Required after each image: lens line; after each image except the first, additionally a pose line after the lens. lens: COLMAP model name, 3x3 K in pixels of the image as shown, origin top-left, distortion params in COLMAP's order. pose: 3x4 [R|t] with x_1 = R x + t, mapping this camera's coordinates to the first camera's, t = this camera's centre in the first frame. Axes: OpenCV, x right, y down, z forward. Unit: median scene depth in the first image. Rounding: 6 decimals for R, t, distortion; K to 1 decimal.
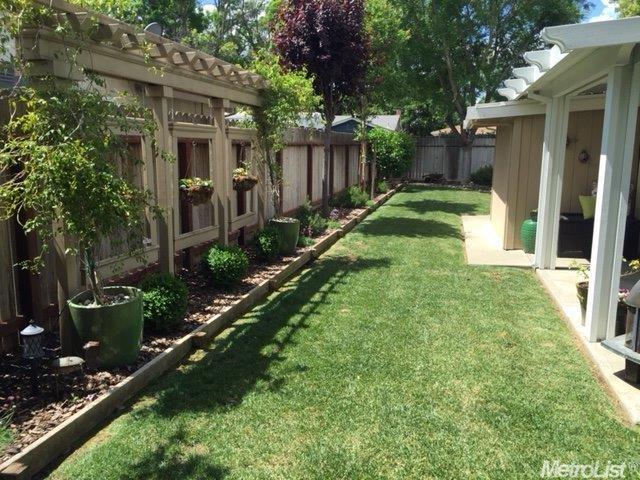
lens RADIAL K [[547.3, 0, 320.0], [0, 547.3, 240.0], [0, 0, 1]] dist [0.071571, -0.081932]
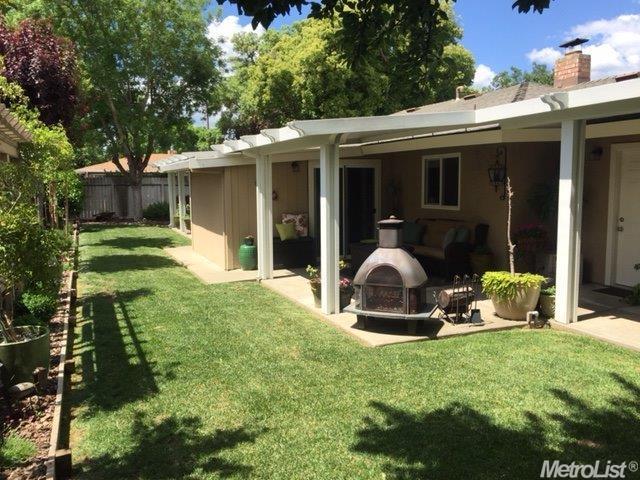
lens RADIAL K [[547.3, 0, 320.0], [0, 547.3, 240.0], [0, 0, 1]] dist [0.071571, -0.081932]
pose [[0.801855, -0.082836, 0.591749, -0.473584], [0.119371, 0.992588, -0.022807, 0.005789], [-0.585474, 0.088926, 0.805800, -0.286701]]
